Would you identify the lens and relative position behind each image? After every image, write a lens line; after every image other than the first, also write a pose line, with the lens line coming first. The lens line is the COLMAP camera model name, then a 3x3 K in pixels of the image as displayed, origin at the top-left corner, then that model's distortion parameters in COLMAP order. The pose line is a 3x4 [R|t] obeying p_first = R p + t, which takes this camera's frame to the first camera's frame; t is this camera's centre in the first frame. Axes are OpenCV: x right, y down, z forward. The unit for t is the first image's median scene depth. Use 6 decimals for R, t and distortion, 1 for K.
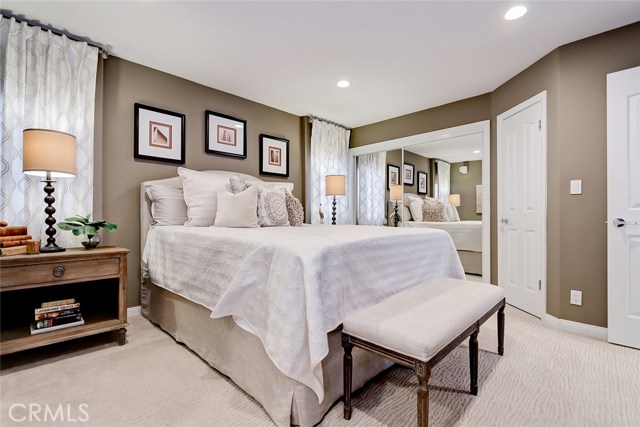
lens RADIAL K [[296.1, 0, 320.3], [0, 296.1, 211.3], [0, 0, 1]] dist [-0.001409, -0.002252]
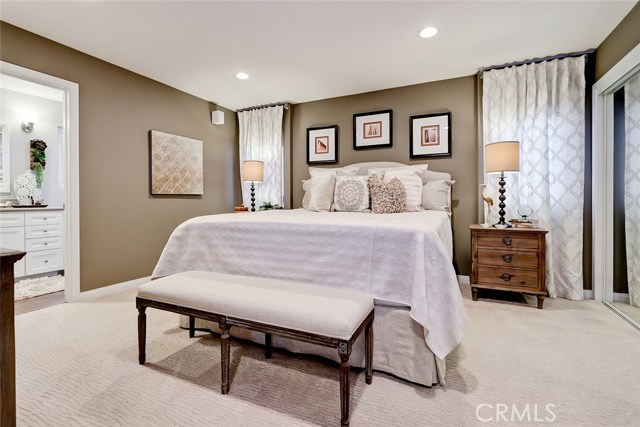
lens RADIAL K [[296.1, 0, 322.9], [0, 296.1, 201.5], [0, 0, 1]] dist [-0.001409, -0.002252]
pose [[0.334556, 0.001274, -0.942375, 0.804897], [0.018736, 0.999792, 0.008004, 0.002930], [0.942189, -0.020334, 0.334463, 0.524540]]
